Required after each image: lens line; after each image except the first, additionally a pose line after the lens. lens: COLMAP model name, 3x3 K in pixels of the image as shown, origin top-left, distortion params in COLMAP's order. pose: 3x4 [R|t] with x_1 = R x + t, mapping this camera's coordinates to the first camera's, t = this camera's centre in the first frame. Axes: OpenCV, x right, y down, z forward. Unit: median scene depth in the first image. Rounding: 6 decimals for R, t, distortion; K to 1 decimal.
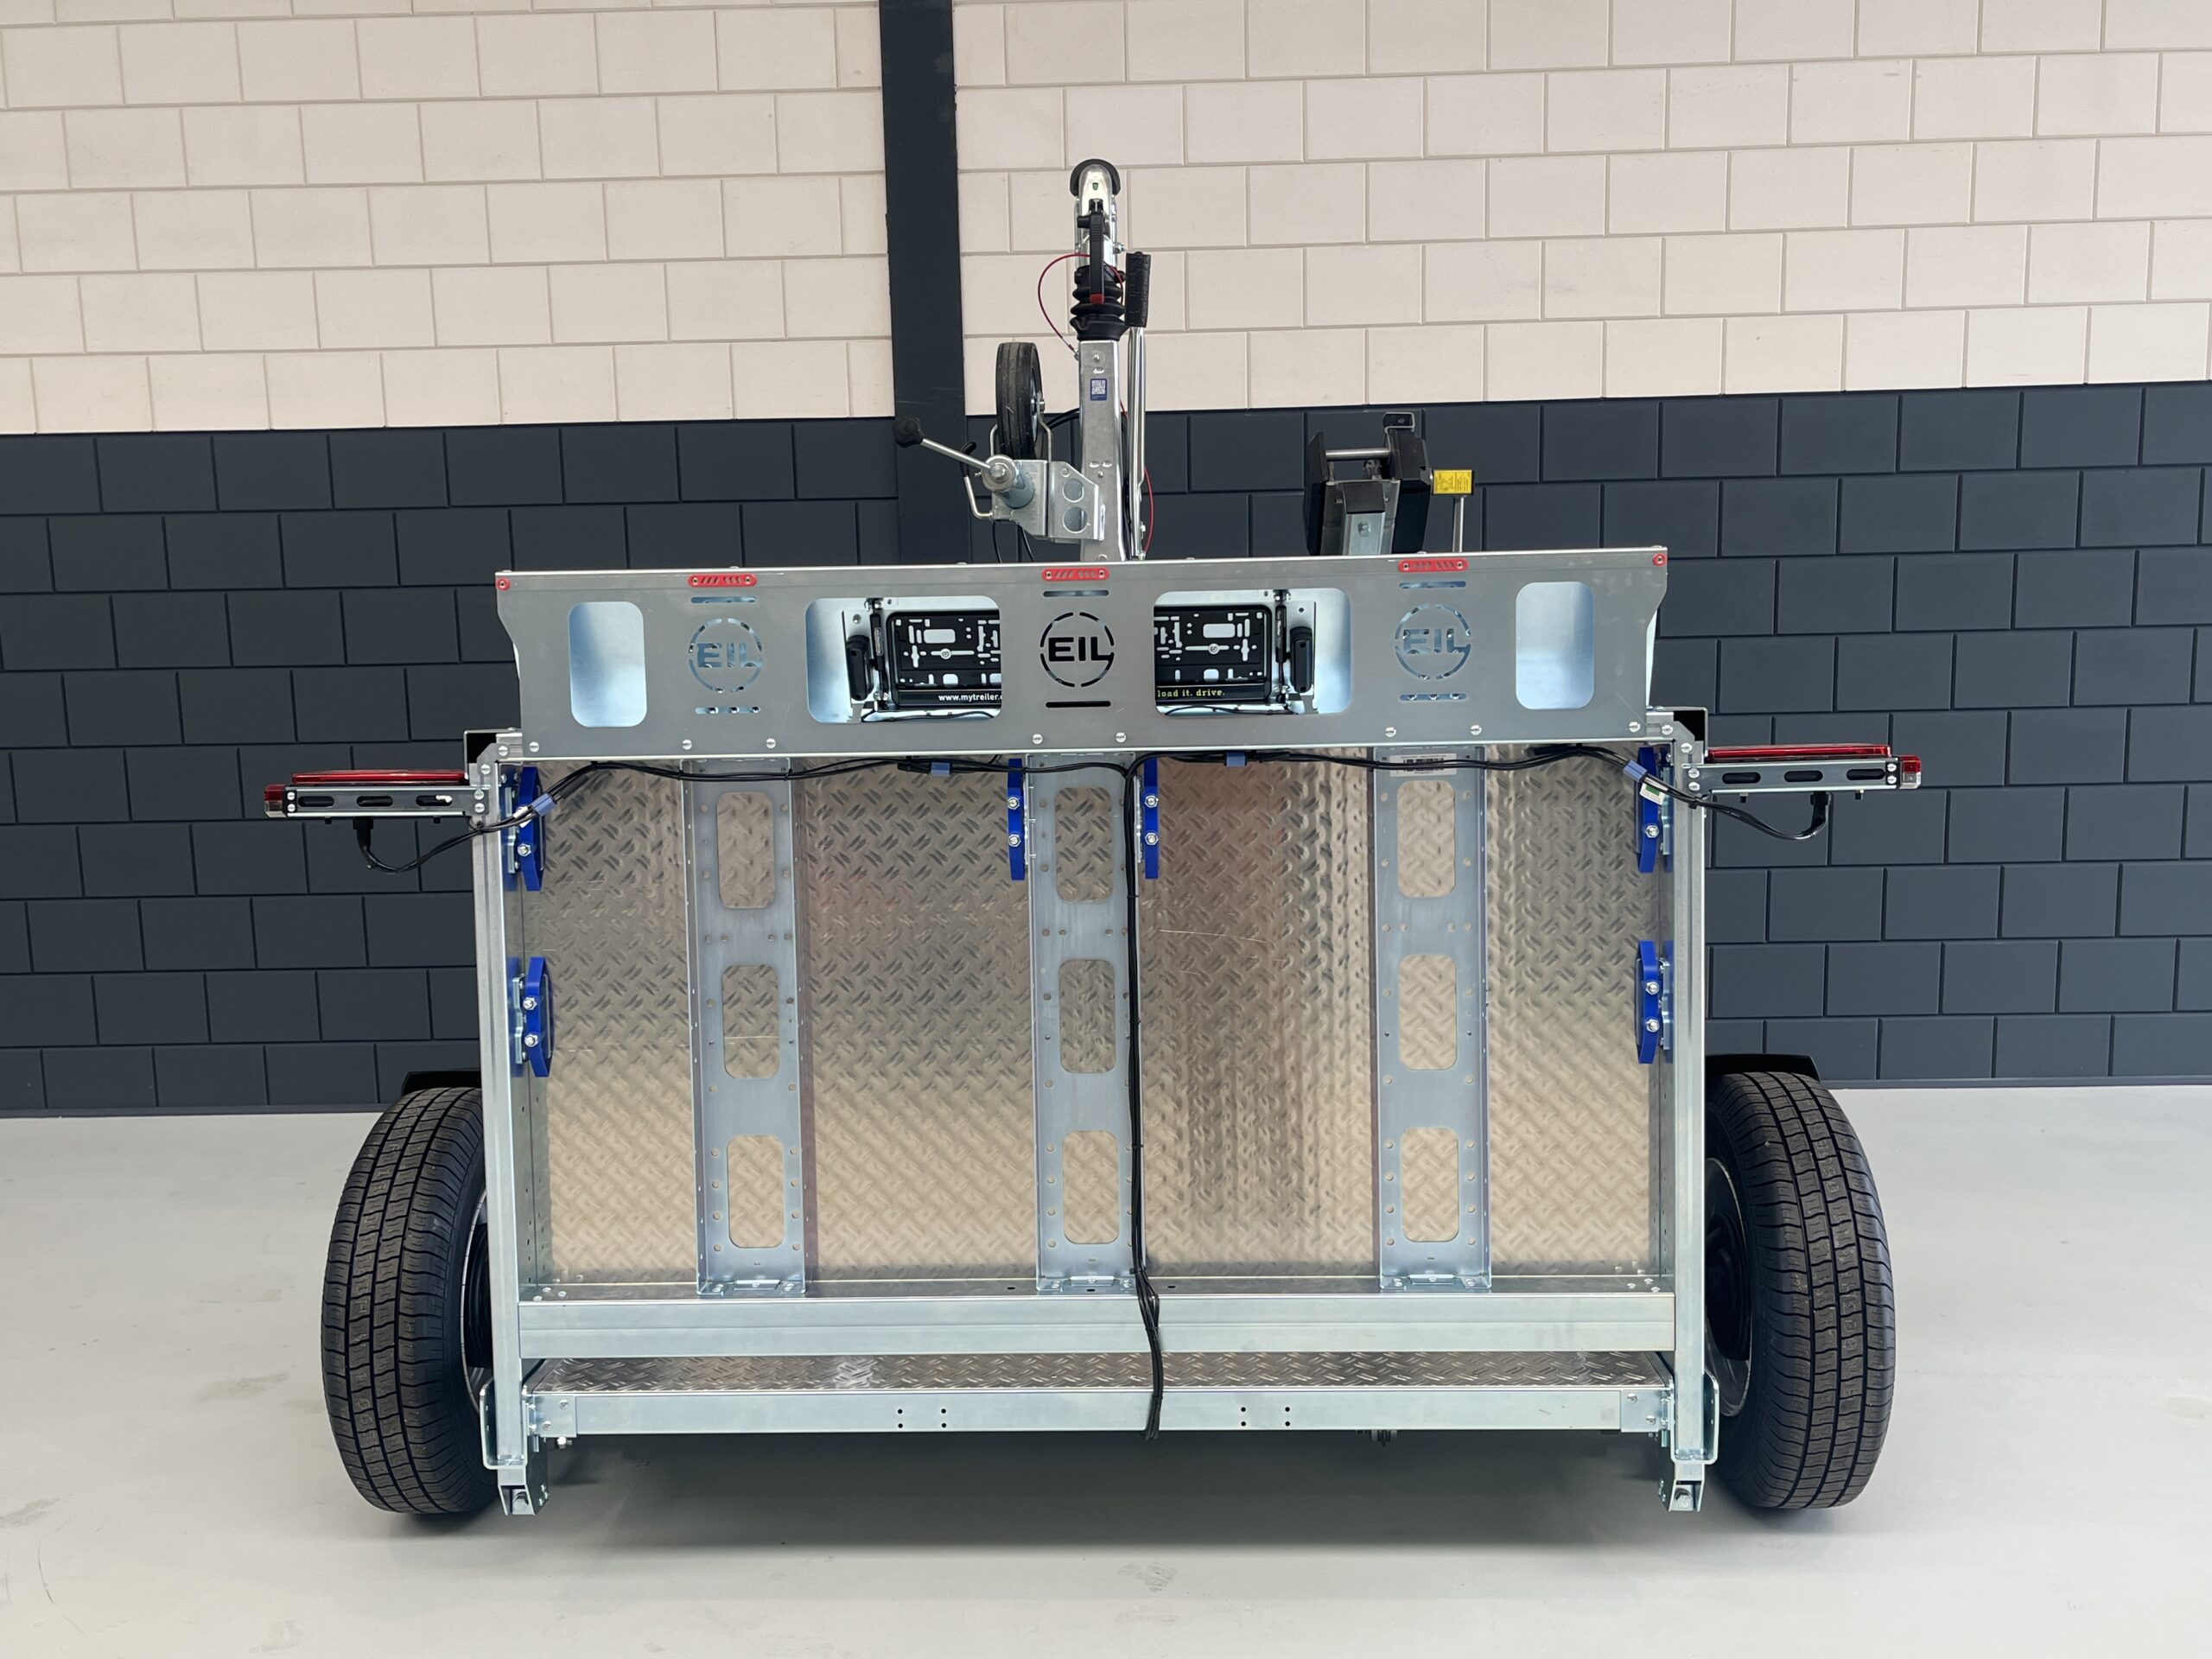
lens RADIAL K [[2060.9, 0, 1127.7], [0, 2060.9, 836.4], [0, 0, 1]] dist [0.027149, 0.000000]
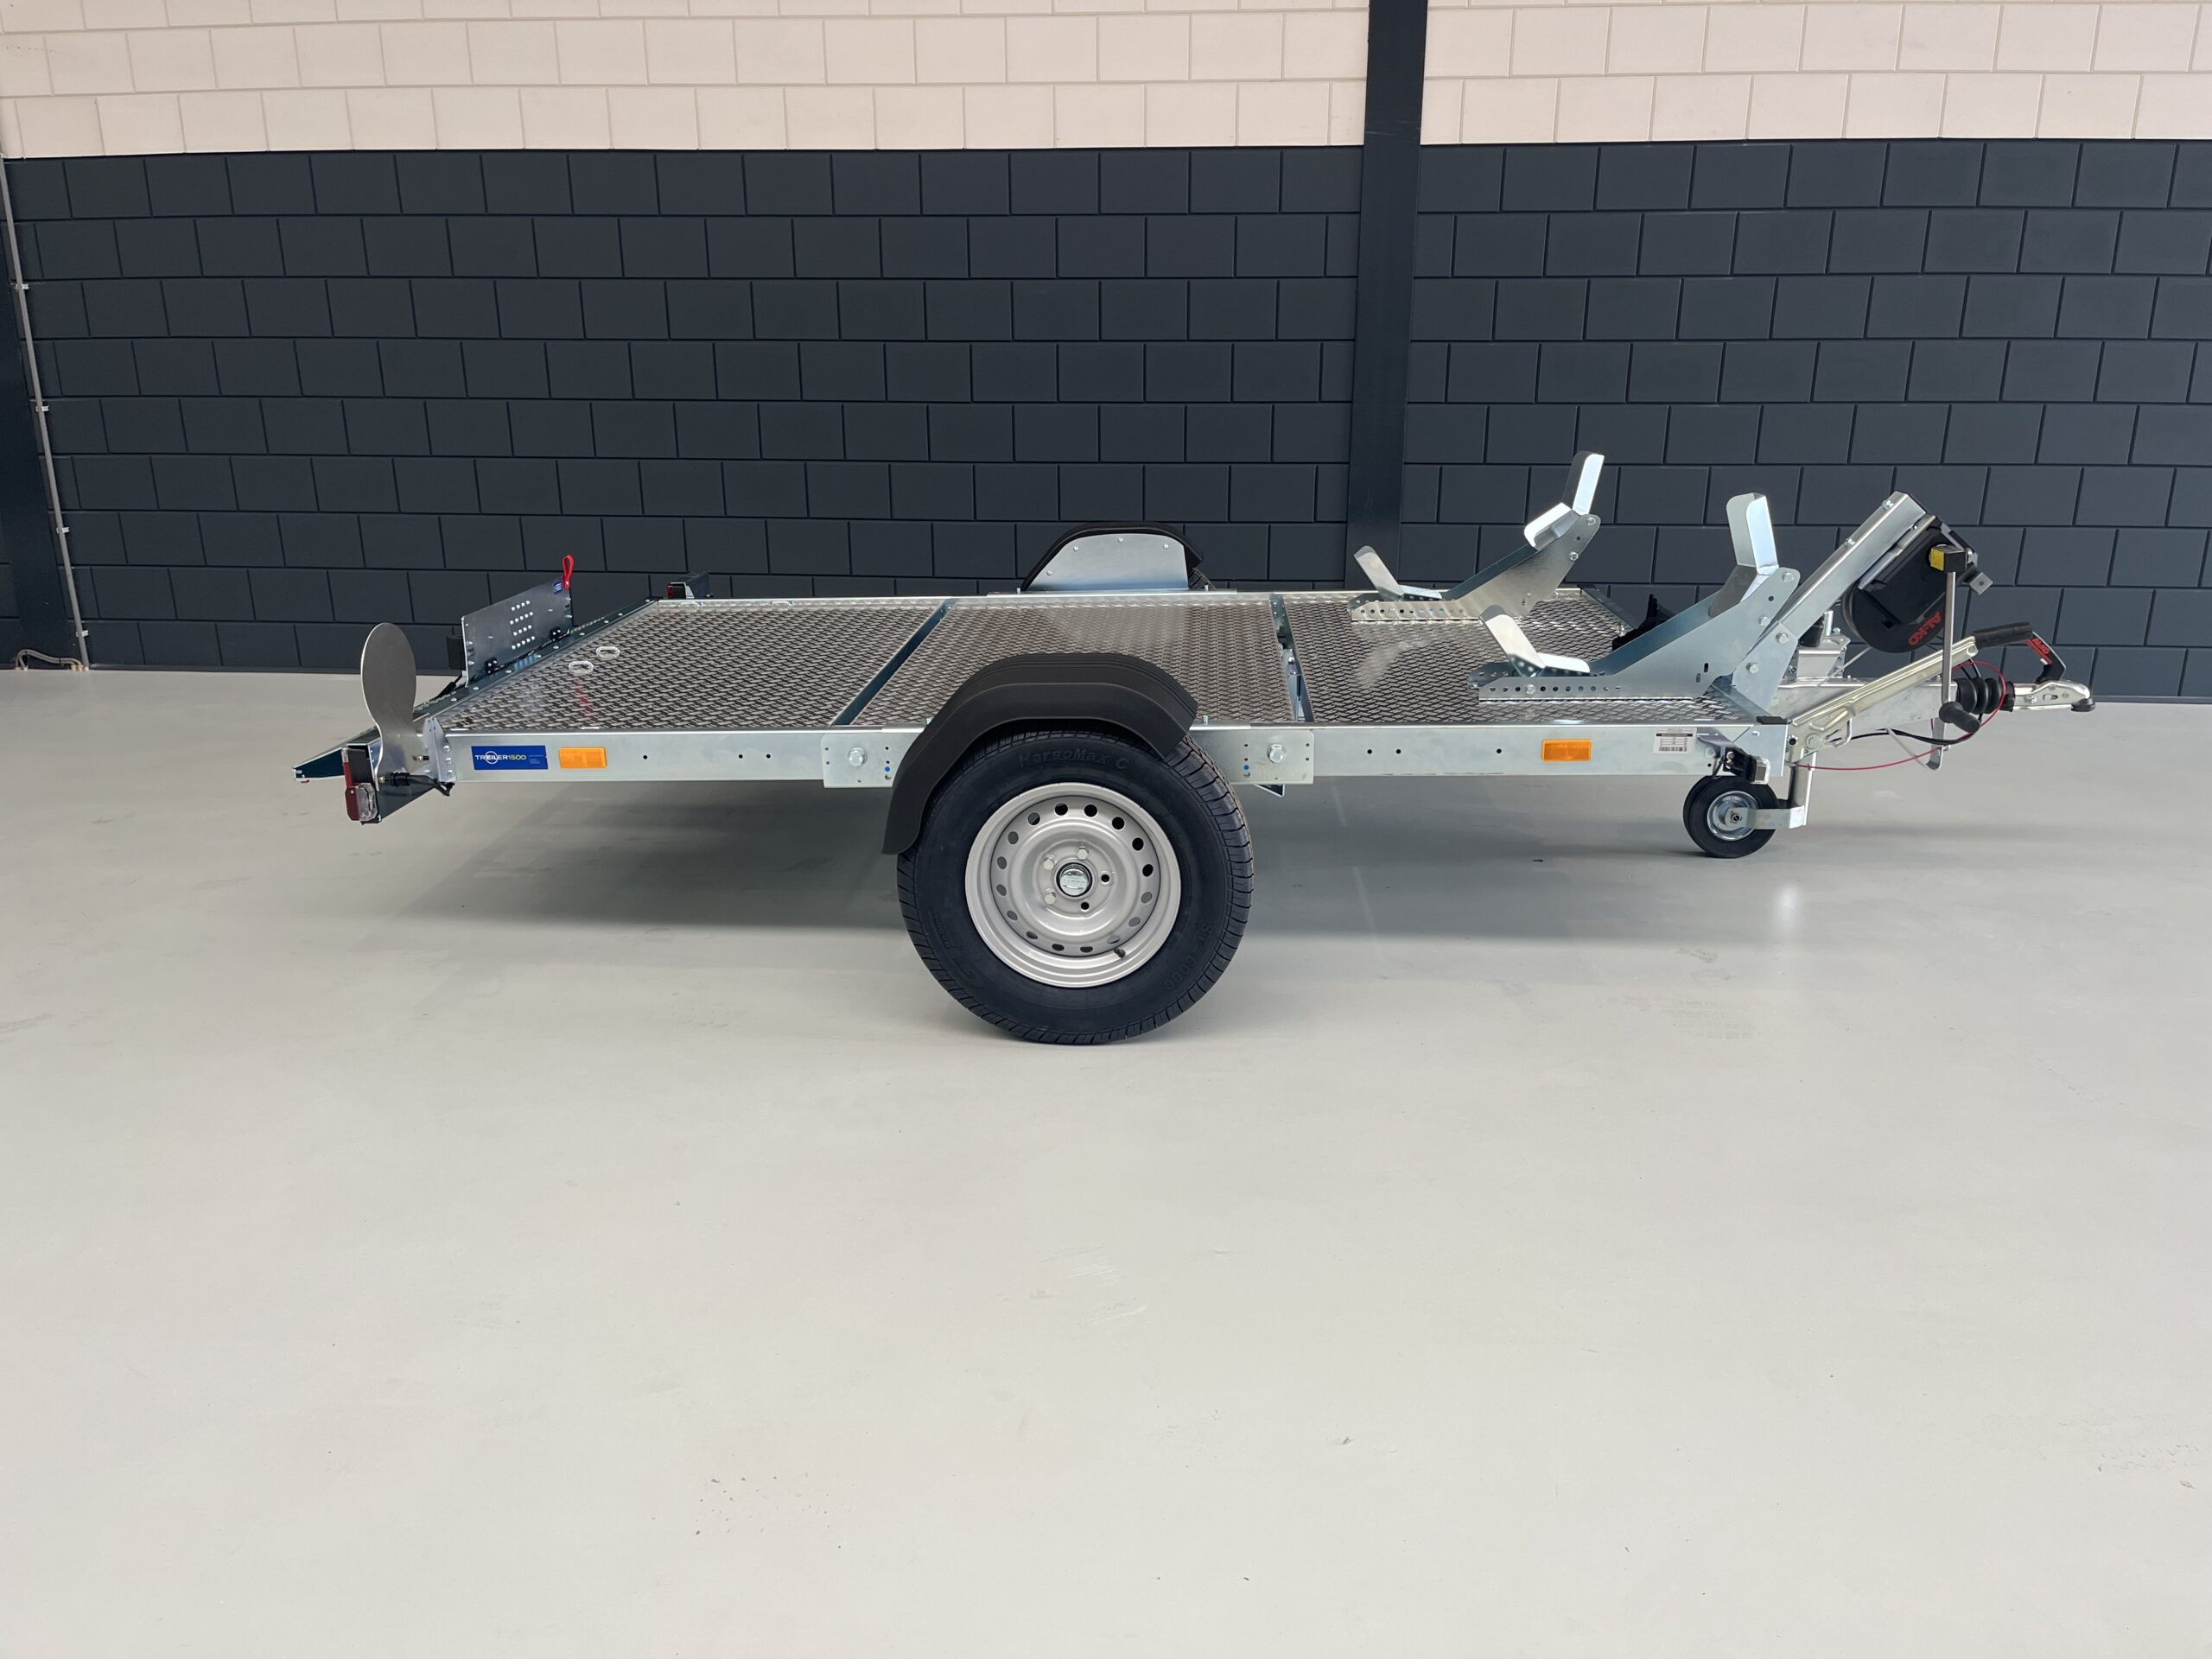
lens RADIAL K [[1785.5, 0, 1104.2], [0, 1785.5, 844.0], [0, 0, 1]] dist [0.058075, -0.089666]
pose [[0.997980, 0.036935, -0.051685, -0.201772], [-0.027910, 0.985805, 0.165560, 0.041920], [0.057067, -0.163784, 0.984844, -0.169866]]
